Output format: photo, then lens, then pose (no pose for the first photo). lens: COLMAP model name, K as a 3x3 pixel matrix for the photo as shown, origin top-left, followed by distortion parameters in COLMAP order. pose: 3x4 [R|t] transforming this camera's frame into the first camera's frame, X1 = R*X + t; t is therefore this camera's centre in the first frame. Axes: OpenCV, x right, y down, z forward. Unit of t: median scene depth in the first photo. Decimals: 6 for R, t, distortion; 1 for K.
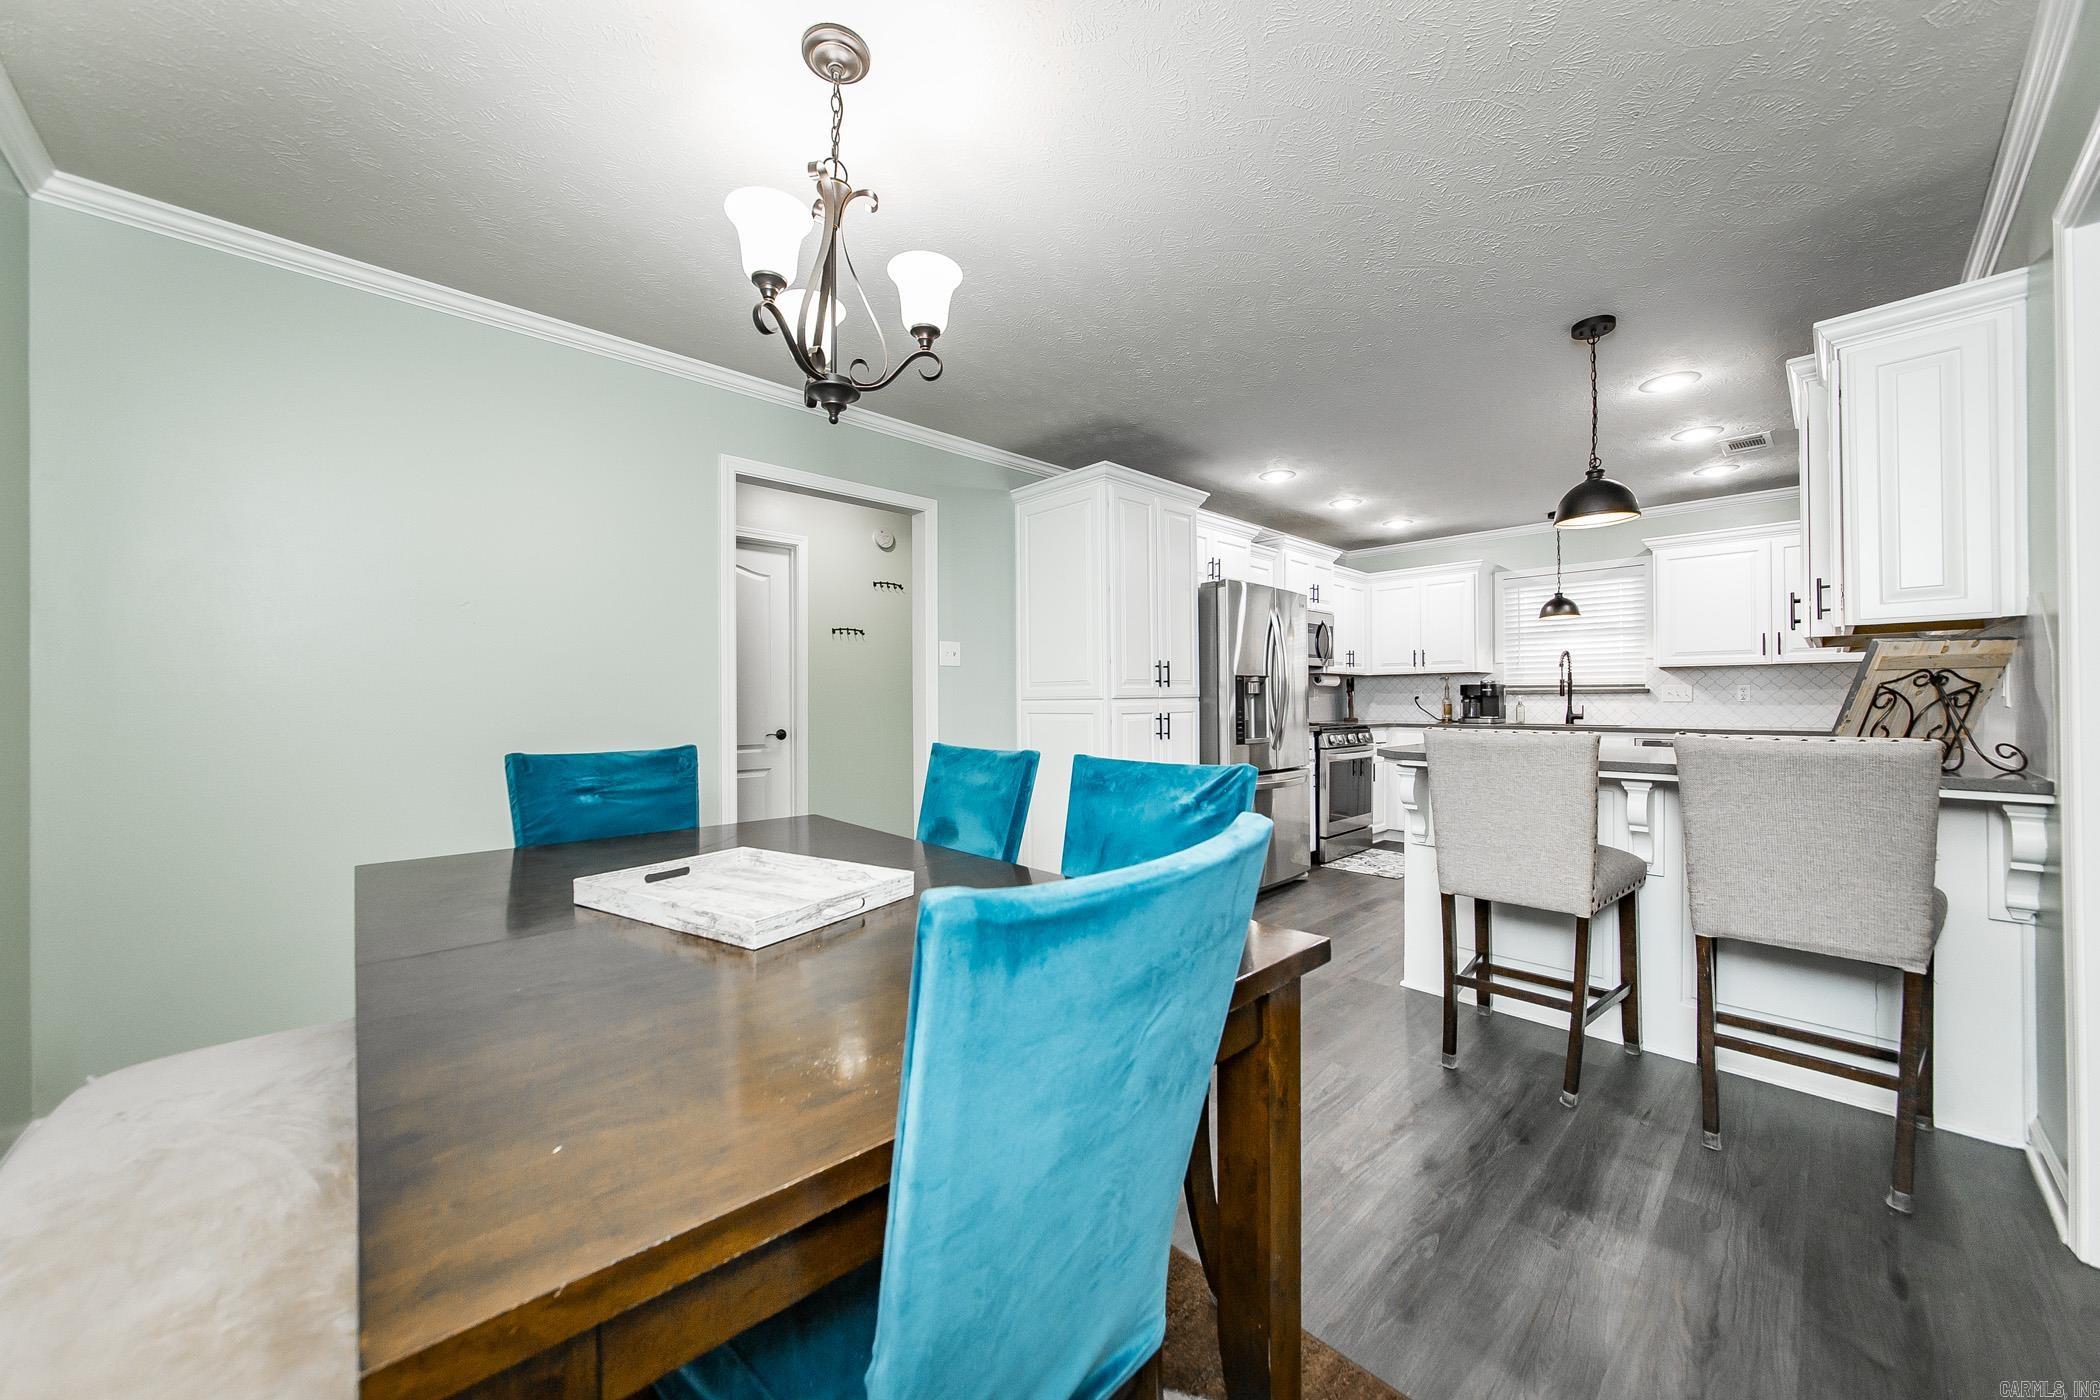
lens RADIAL K [[753.6, 0, 1041.0], [0, 753.6, 700.2], [0, 0, 1]] dist [-0.010120, -0.000097]
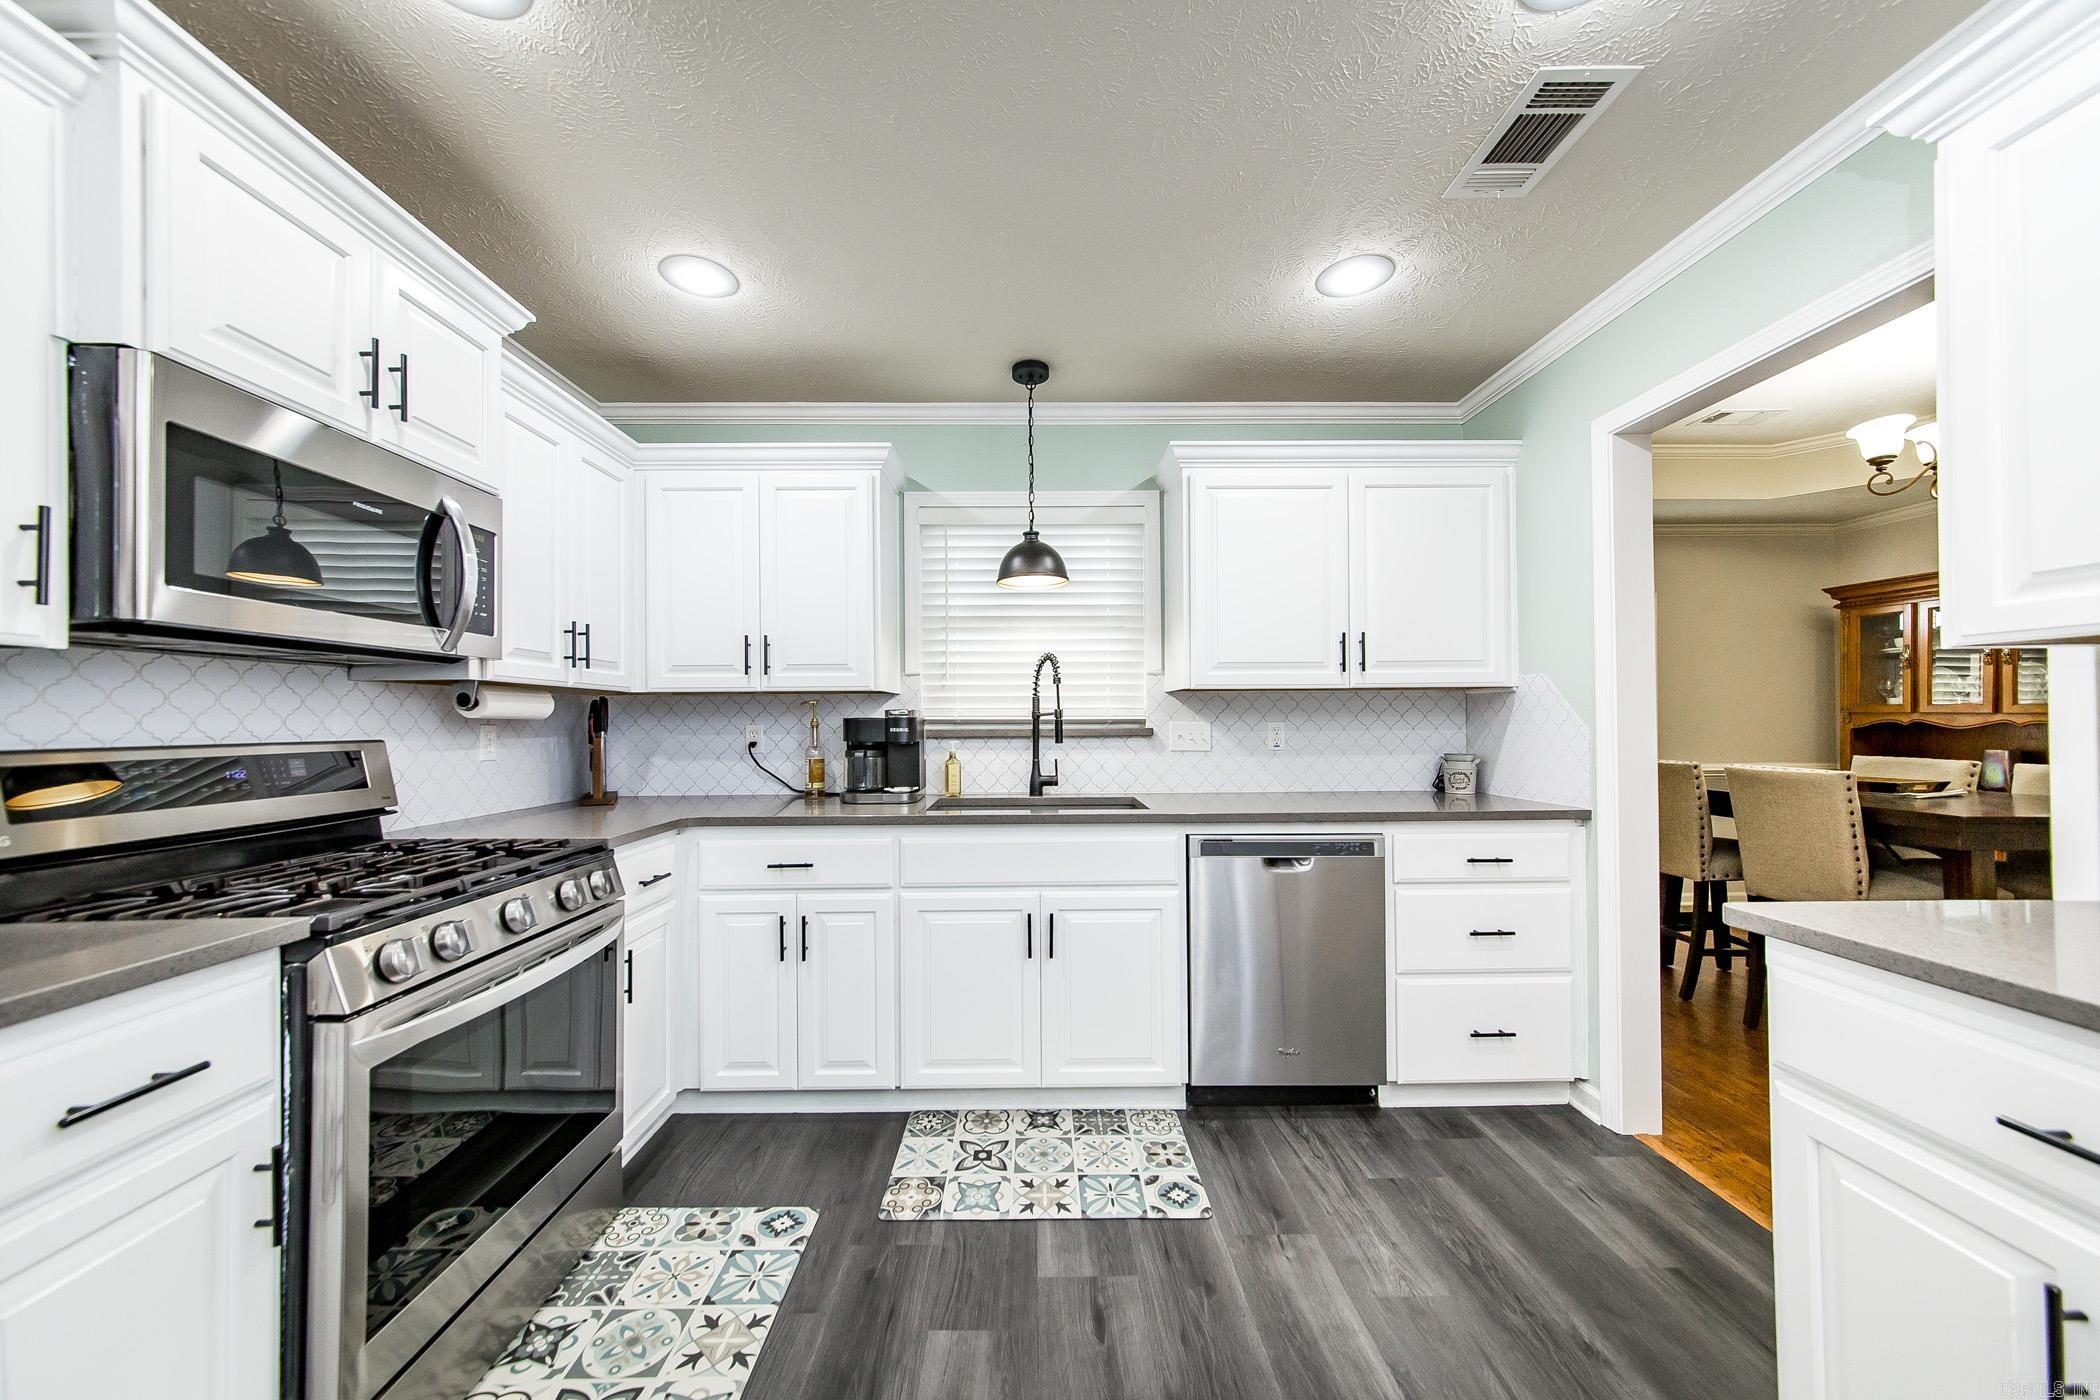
lens RADIAL K [[753.6, 0, 1041.0], [0, 753.6, 700.2], [0, 0, 1]] dist [-0.010120, -0.000097]
pose [[0.678651, 0.020666, 0.734170, 0.328586], [0.003089, 0.999515, -0.030990, -0.017893], [-0.734455, 0.023300, 0.678258, 0.650173]]
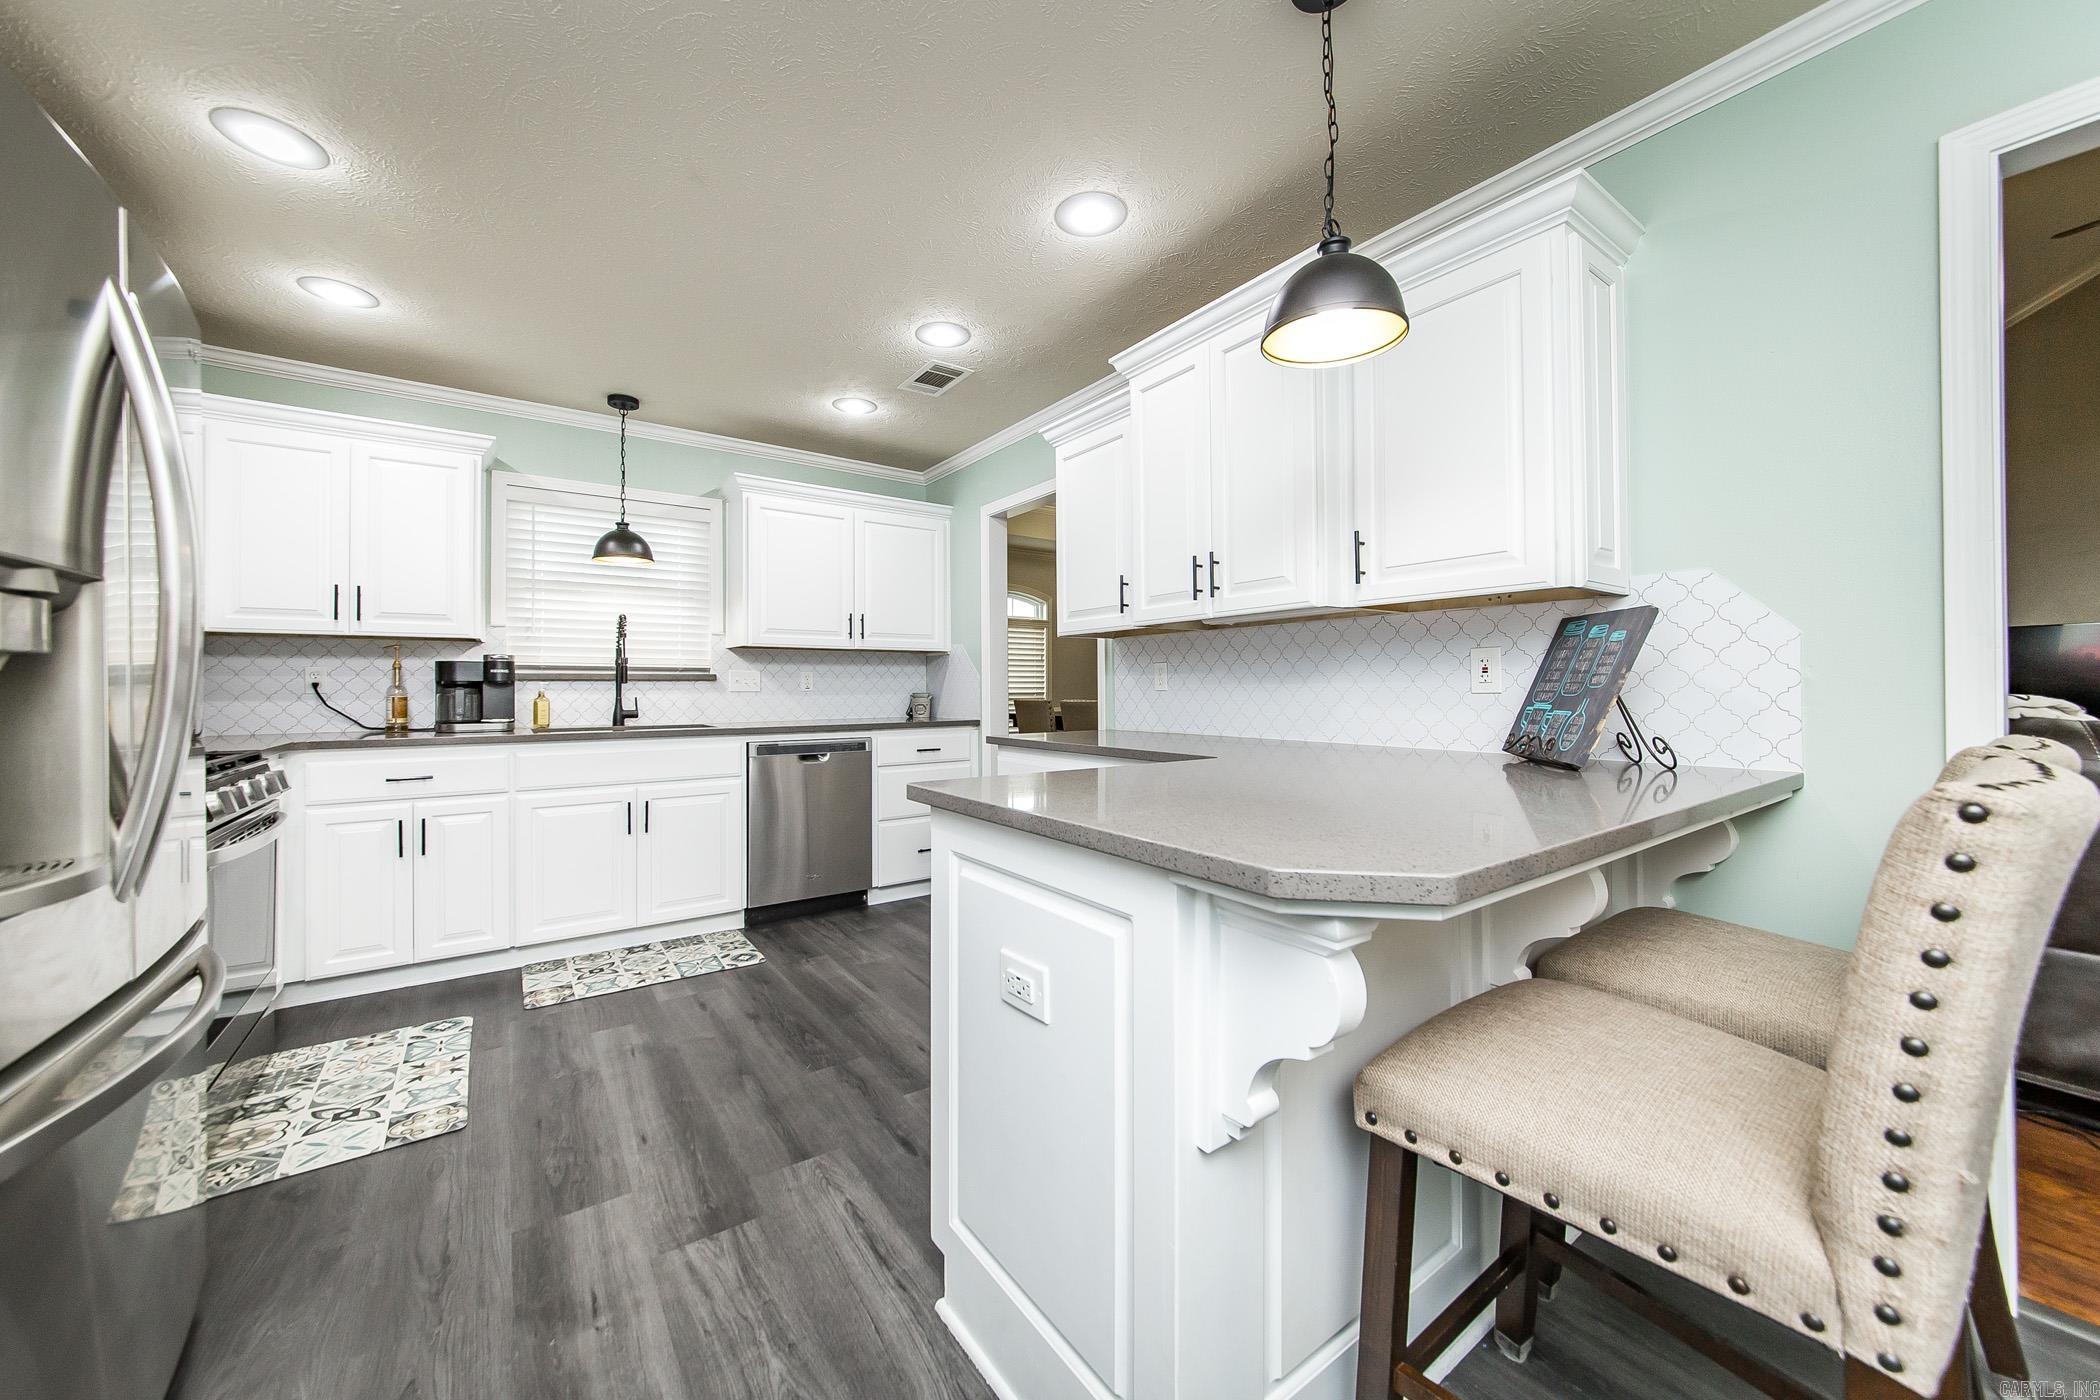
lens RADIAL K [[762.2, 0, 1049.9], [0, 762.2, 683.7], [0, 0, 1]] dist [-0.022114, 0.005784]
pose [[0.130258, 0.008592, 0.991443, 0.095161], [0.002360, 0.999957, -0.008976, 0.001664], [-0.991477, 0.003509, 0.130232, 0.541866]]
